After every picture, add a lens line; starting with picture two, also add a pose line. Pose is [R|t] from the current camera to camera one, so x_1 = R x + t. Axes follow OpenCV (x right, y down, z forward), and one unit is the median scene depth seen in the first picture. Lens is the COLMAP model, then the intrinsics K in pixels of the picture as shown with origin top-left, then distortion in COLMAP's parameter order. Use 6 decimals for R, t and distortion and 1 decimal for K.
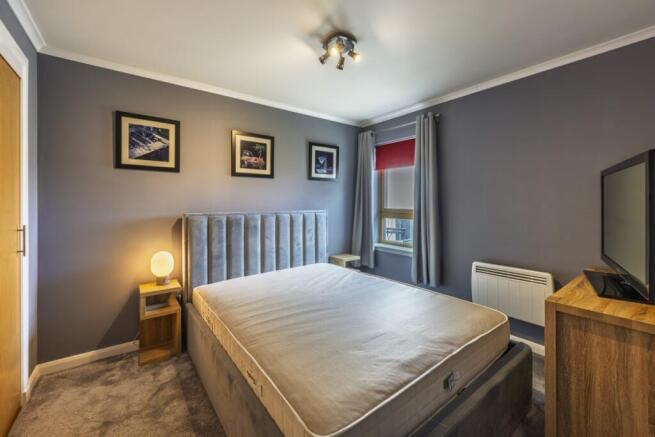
lens RADIAL K [[269.7, 0, 327.0], [0, 269.7, 210.6], [0, 0, 1]] dist [-0.000609, -0.000043]
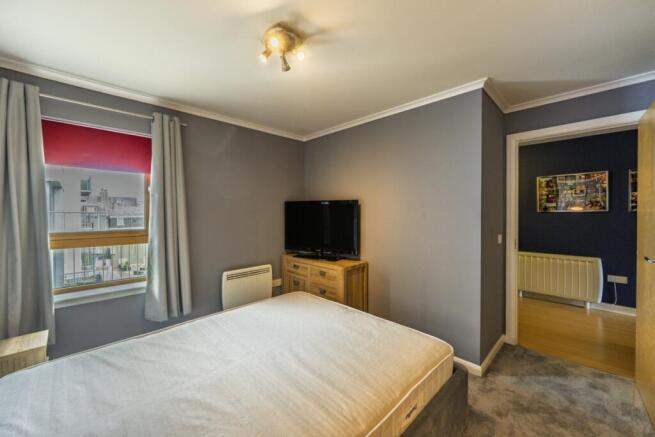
lens RADIAL K [[258.2, 0, 327.5], [0, 258.2, 218.5], [0, 0, 1]] dist [-0.000565, 0.000062]
pose [[-0.132658, -0.013677, 0.991067, -0.556915], [0.032763, 0.999298, 0.018176, -0.038666], [-0.990620, 0.034881, -0.132117, 0.688563]]
